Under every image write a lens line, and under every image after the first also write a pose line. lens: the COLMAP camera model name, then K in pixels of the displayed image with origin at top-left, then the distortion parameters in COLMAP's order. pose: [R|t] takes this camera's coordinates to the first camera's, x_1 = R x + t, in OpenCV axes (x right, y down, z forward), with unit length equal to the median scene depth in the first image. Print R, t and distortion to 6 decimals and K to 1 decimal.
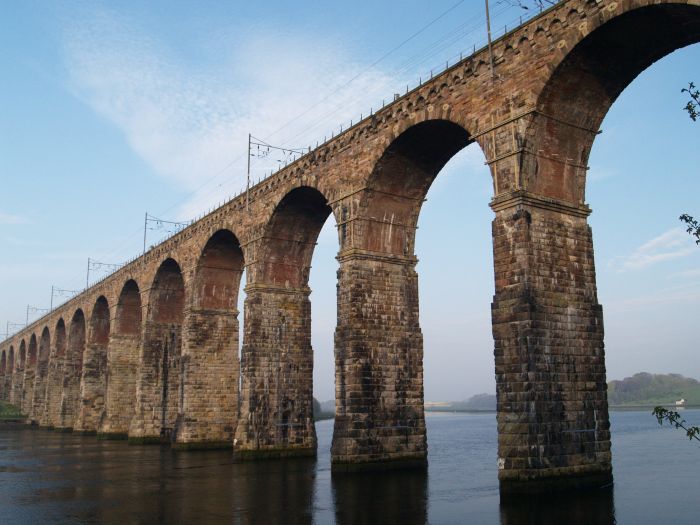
lens RADIAL K [[701.5, 0, 346.3], [0, 701.5, 266.1], [0, 0, 1]] dist [-0.106129, 0.000000]
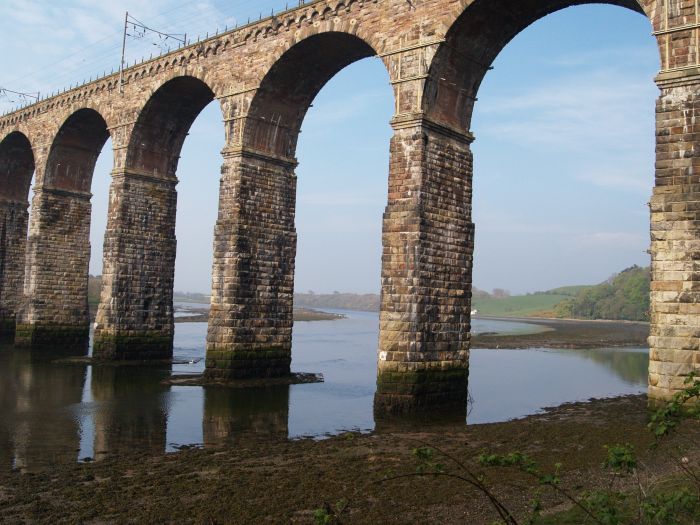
lens RADIAL K [[701.5, 0, 353.4], [0, 701.5, 265.0], [0, 0, 1]] dist [-0.106129, 0.000000]
pose [[0.961237, 0.068523, 0.267073, -0.092012], [-0.106622, 0.985650, 0.130864, -0.004242], [-0.254273, -0.154267, 0.954750, -0.039754]]
